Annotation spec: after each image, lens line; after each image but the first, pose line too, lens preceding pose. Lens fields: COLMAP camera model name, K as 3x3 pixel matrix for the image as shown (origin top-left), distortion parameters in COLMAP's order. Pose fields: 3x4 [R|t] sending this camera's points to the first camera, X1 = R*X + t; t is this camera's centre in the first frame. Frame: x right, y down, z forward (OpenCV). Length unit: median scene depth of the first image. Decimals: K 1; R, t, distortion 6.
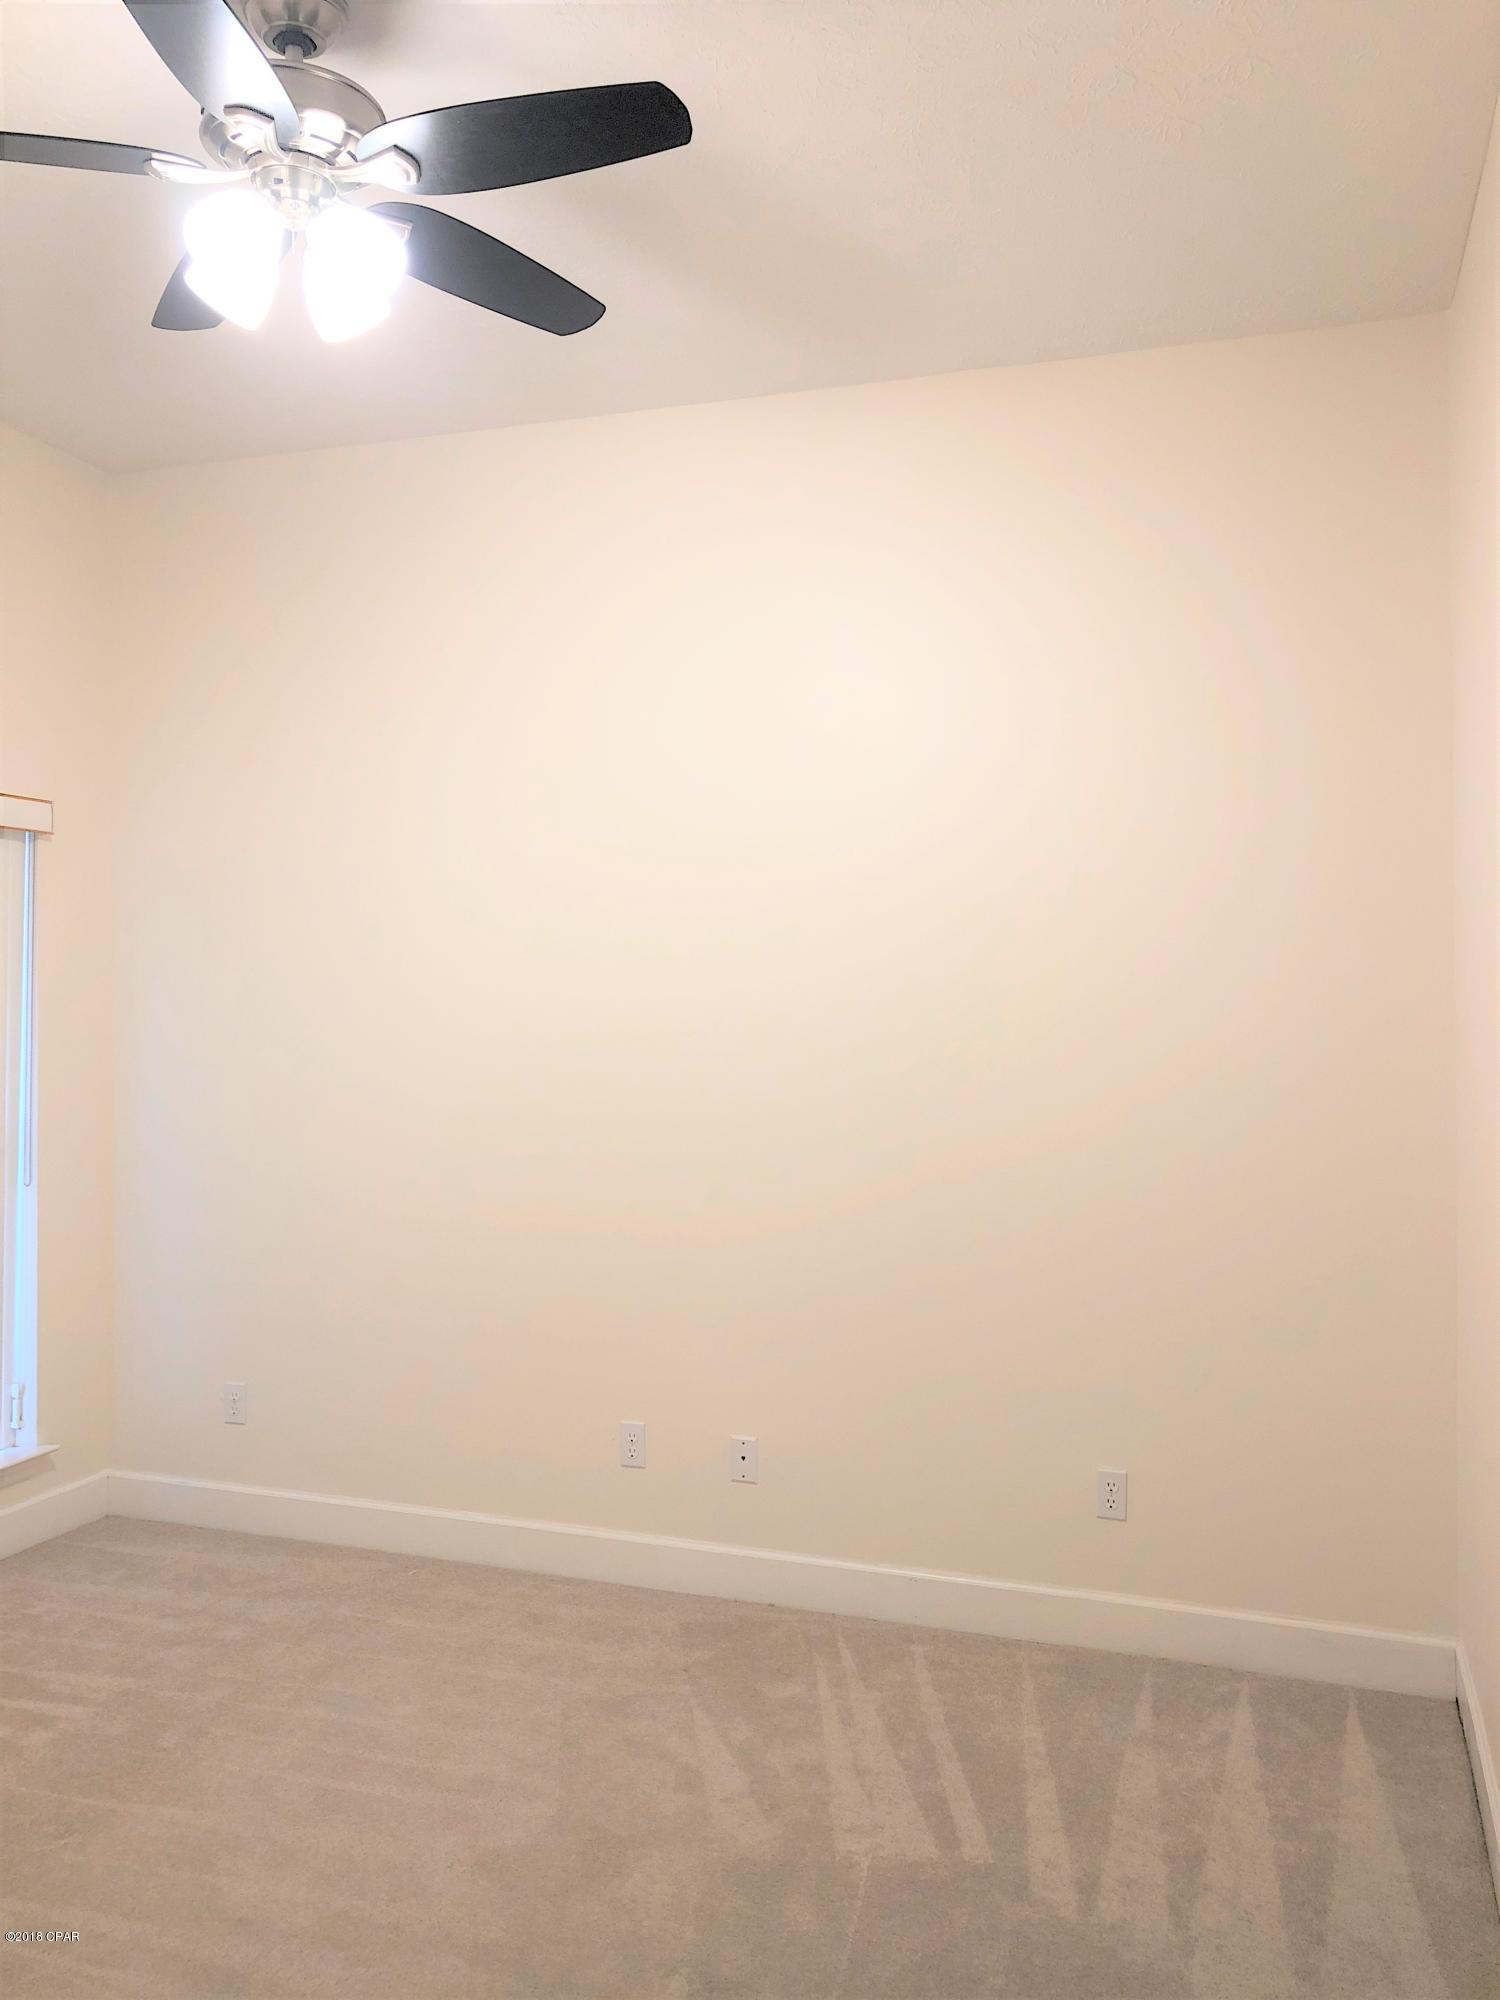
lens RADIAL K [[1621.3, 0, 745.5], [0, 1621.3, 1011.7], [0, 0, 1]] dist [0.014978, -0.015670]
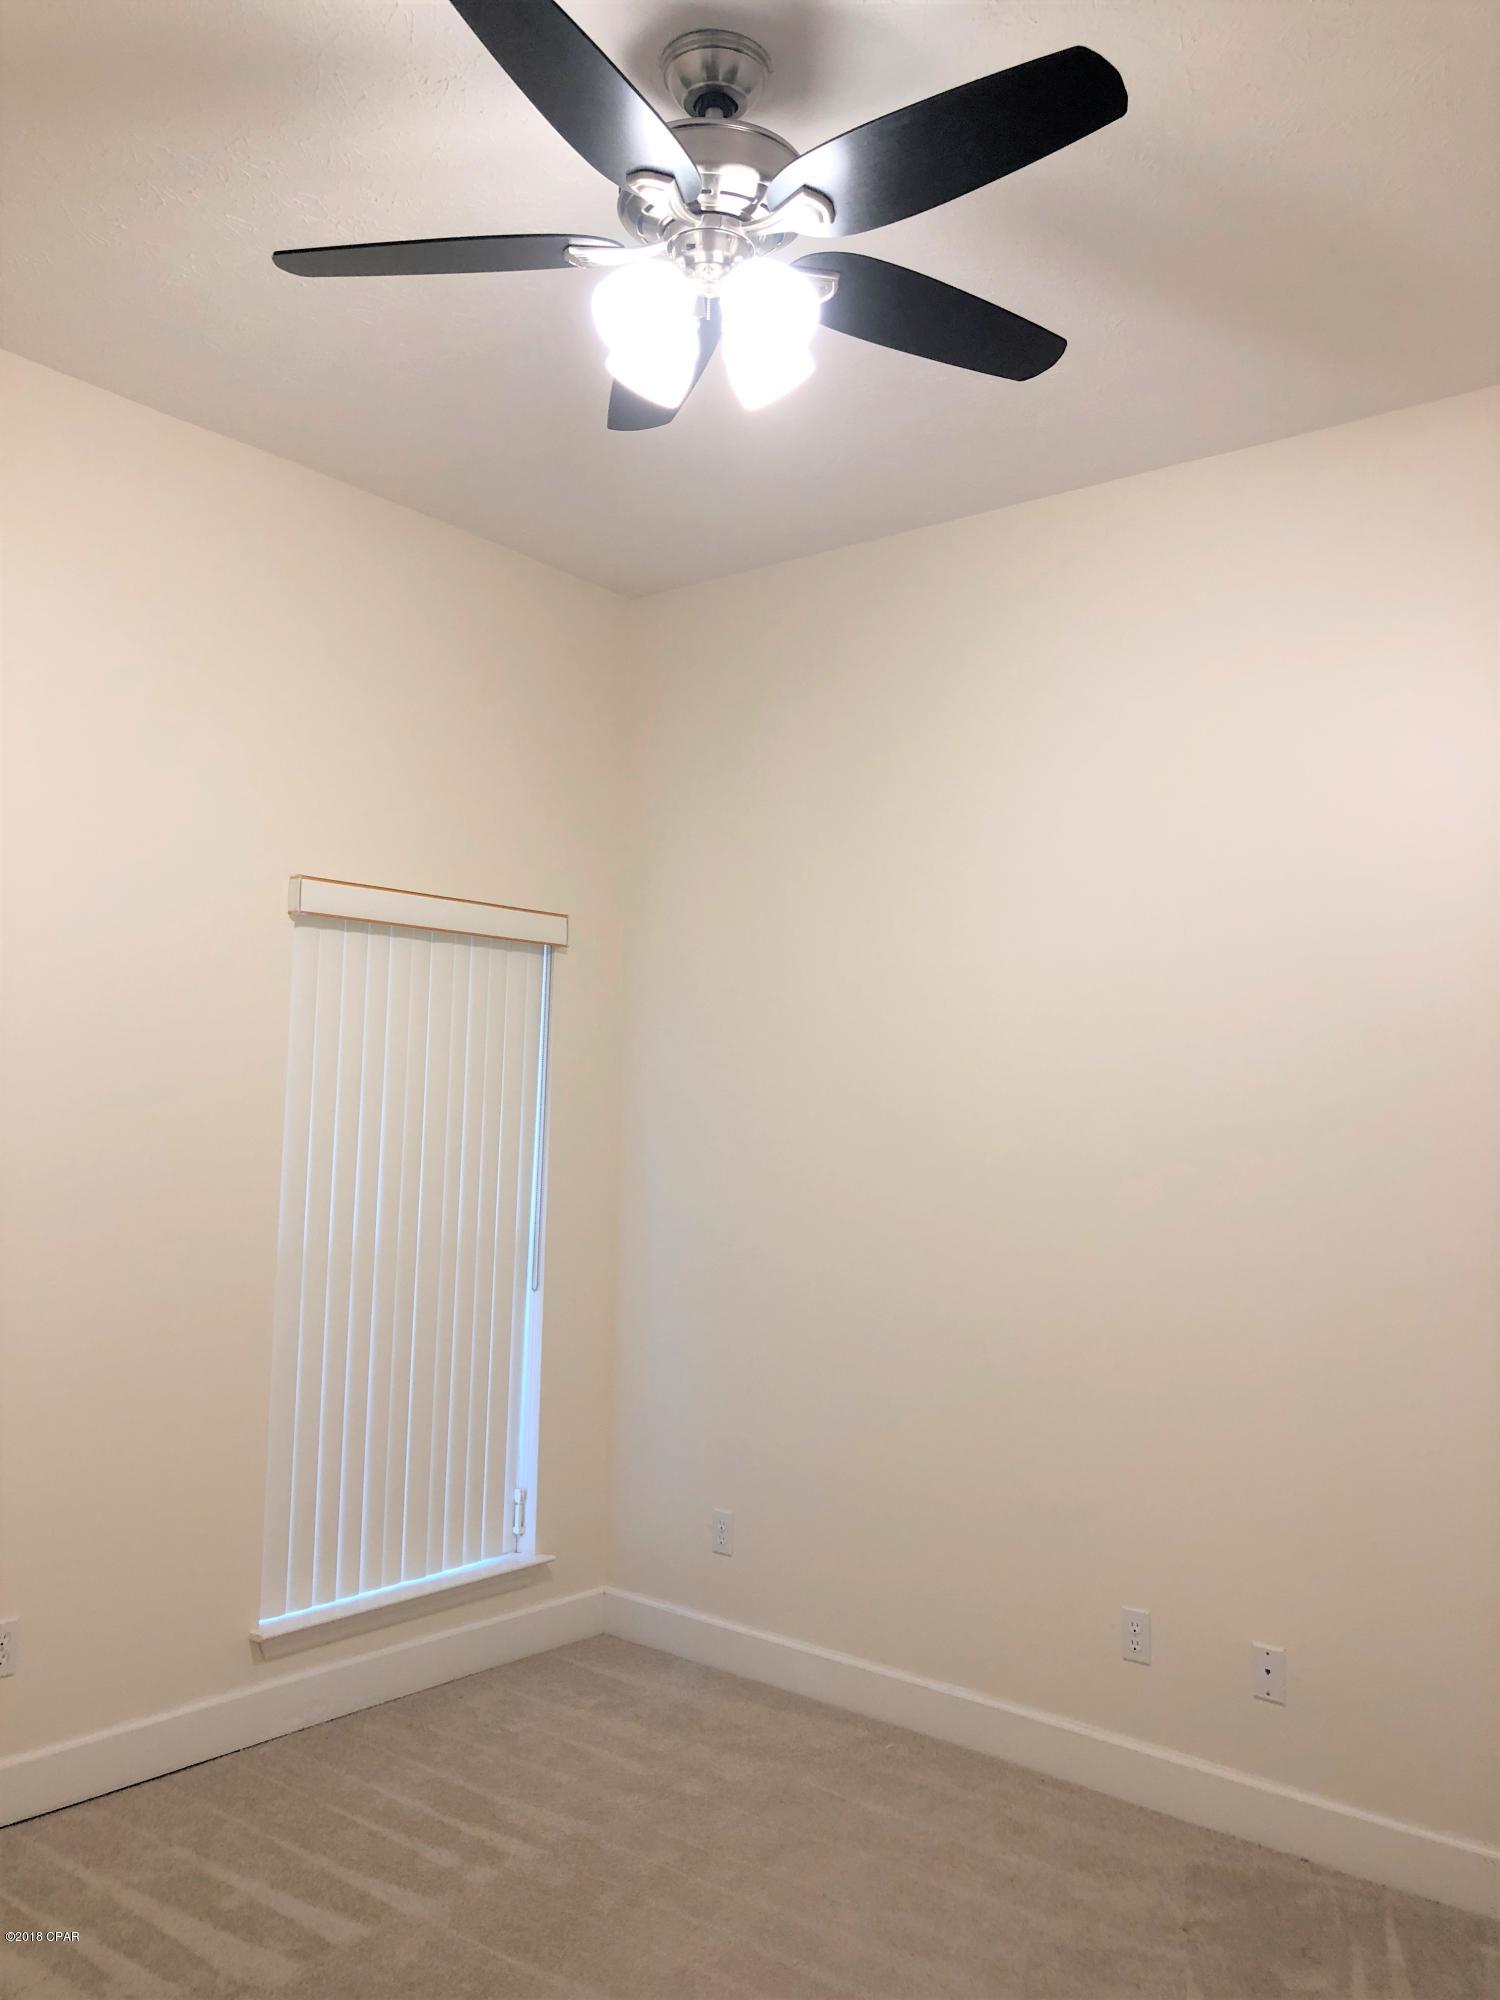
lens RADIAL K [[1621.3, 0, 741.3], [0, 1621.3, 1005.1], [0, 0, 1]] dist [0.014978, -0.015670]
pose [[0.935569, -0.001925, -0.353140, 0.046270], [-0.024417, 0.997239, -0.070124, -0.004040], [0.352300, 0.074229, 0.932939, 0.104287]]
